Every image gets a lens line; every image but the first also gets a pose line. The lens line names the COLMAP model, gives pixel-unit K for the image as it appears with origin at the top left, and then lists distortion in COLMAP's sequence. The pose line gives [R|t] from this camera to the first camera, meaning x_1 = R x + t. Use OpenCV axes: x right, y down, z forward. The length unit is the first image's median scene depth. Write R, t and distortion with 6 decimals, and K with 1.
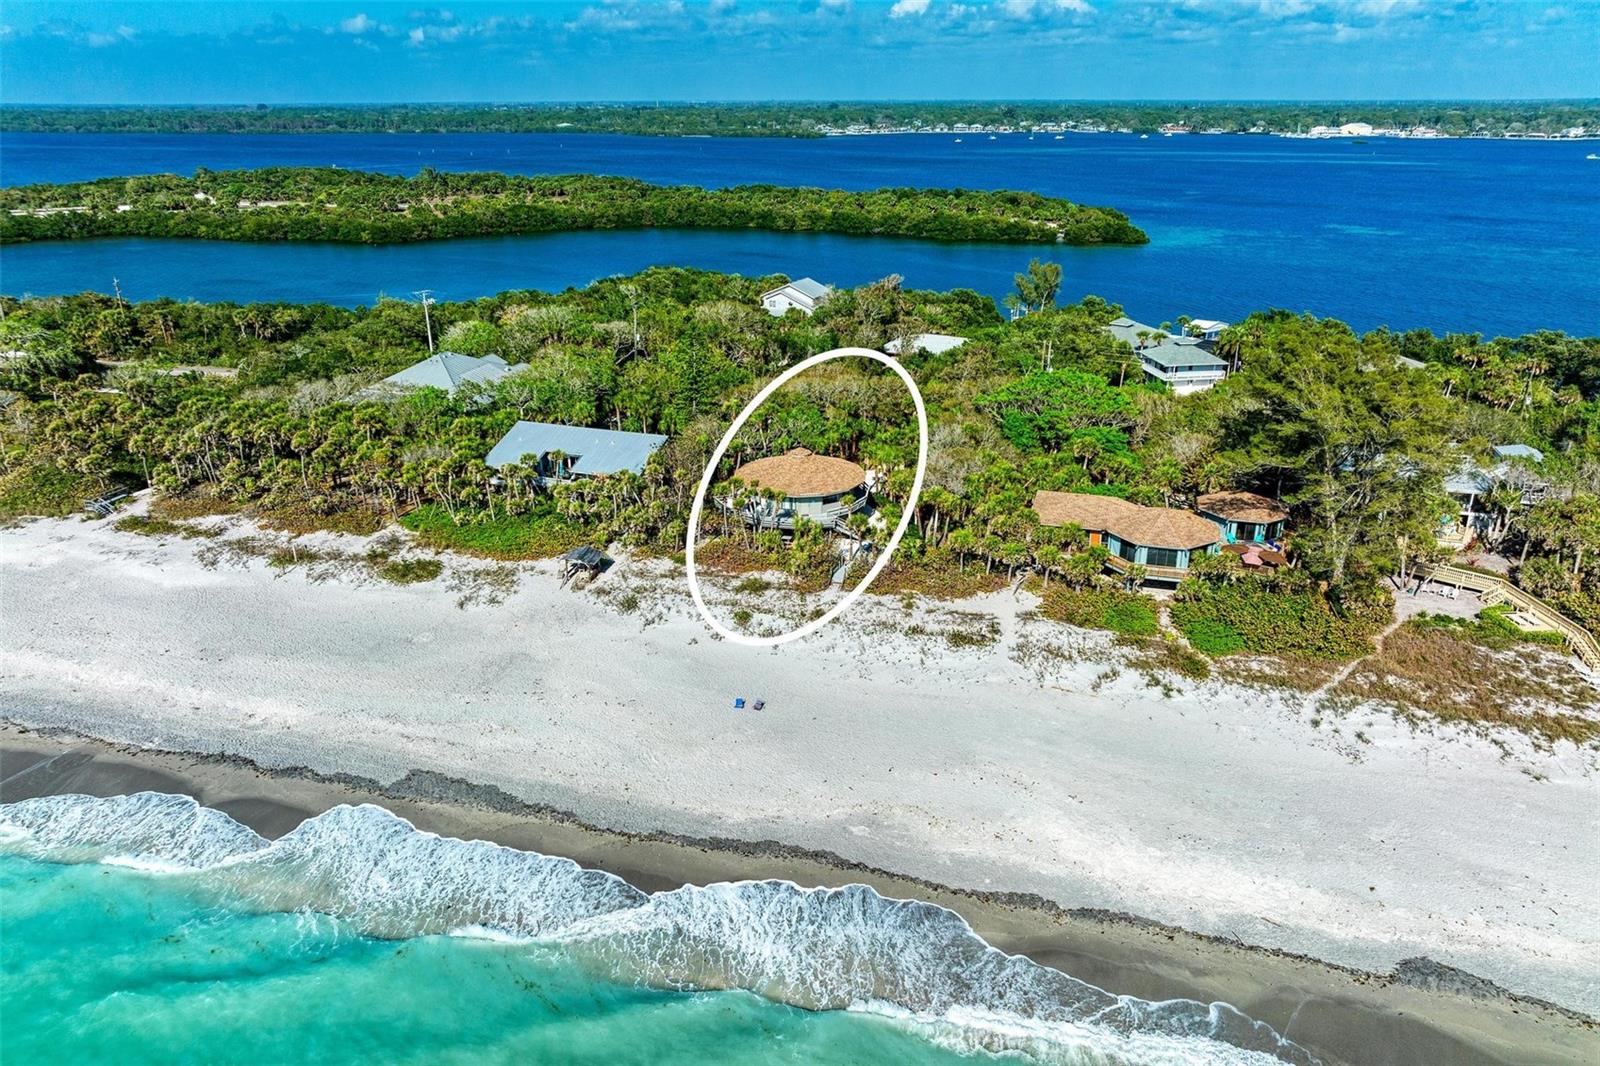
lens RADIAL K [[1137.3, 0, 800.2], [0, 1137.3, 527.9], [0, 0, 1]] dist [-0.022336, 0.024516]
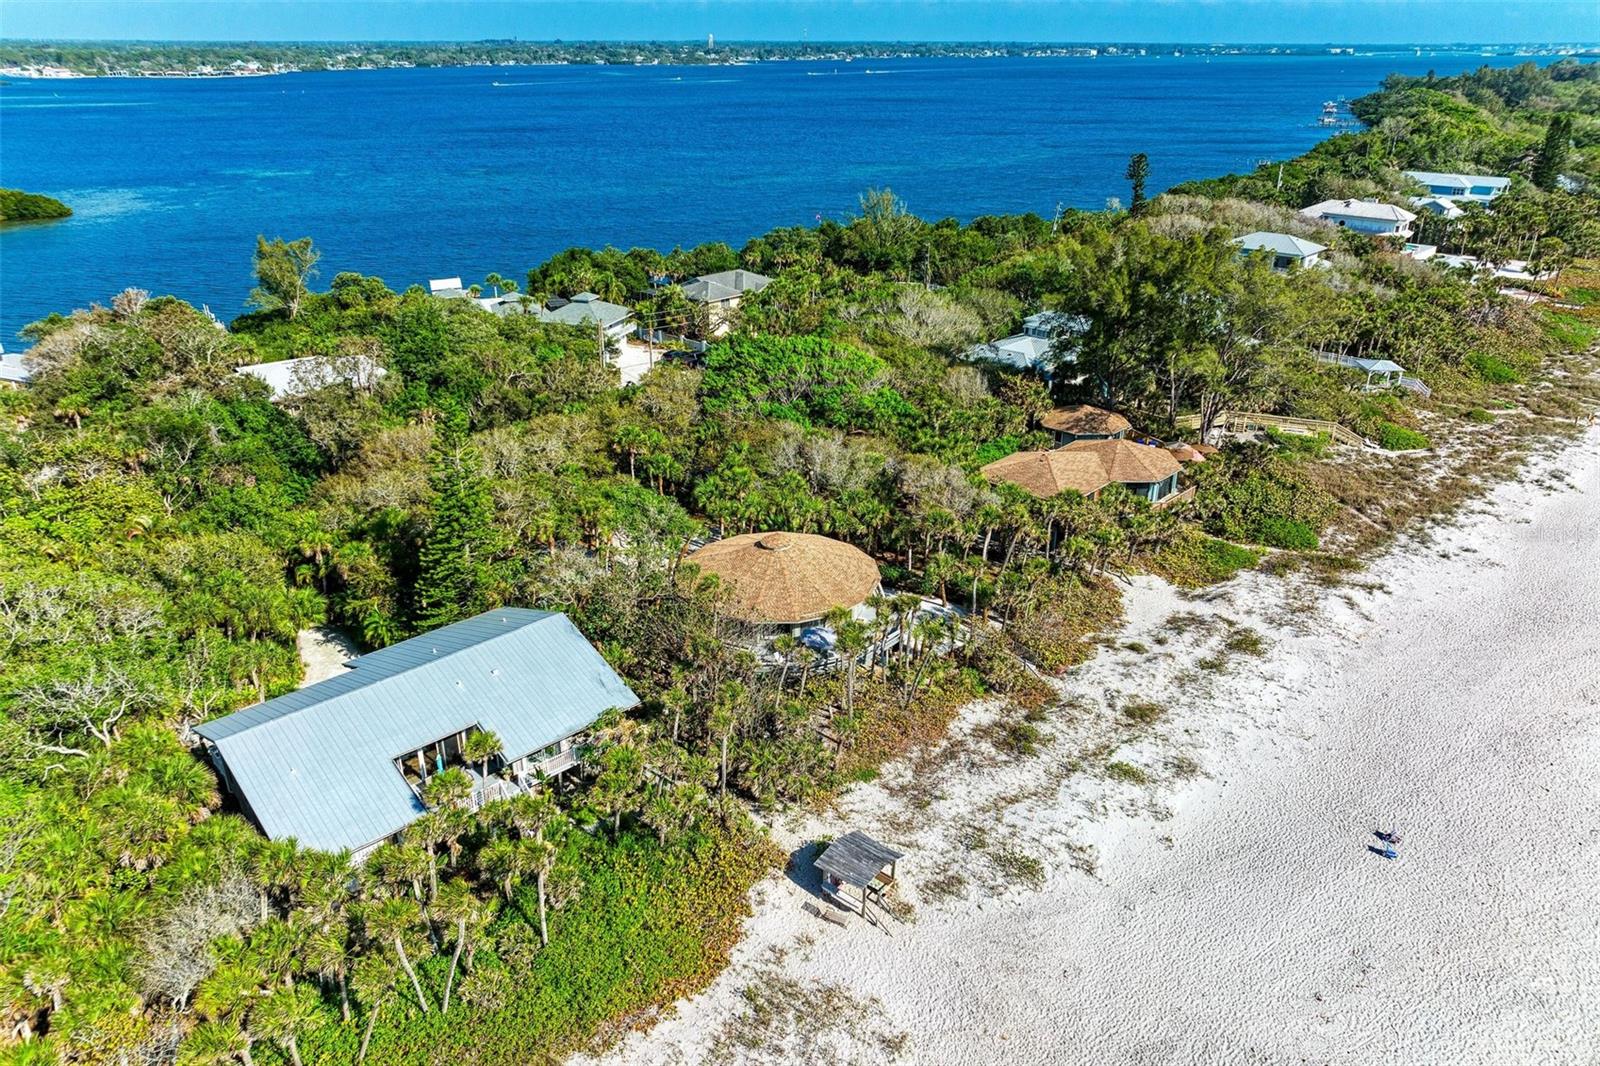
lens RADIAL K [[1137.3, 0, 797.8], [0, 1137.3, 499.0], [0, 0, 1]] dist [-0.022336, 0.024516]
pose [[0.449896, -0.331955, 0.829096, -0.553819], [0.313101, 0.928059, 0.201679, -0.228751], [-0.836398, 0.168856, 0.521465, 0.698595]]
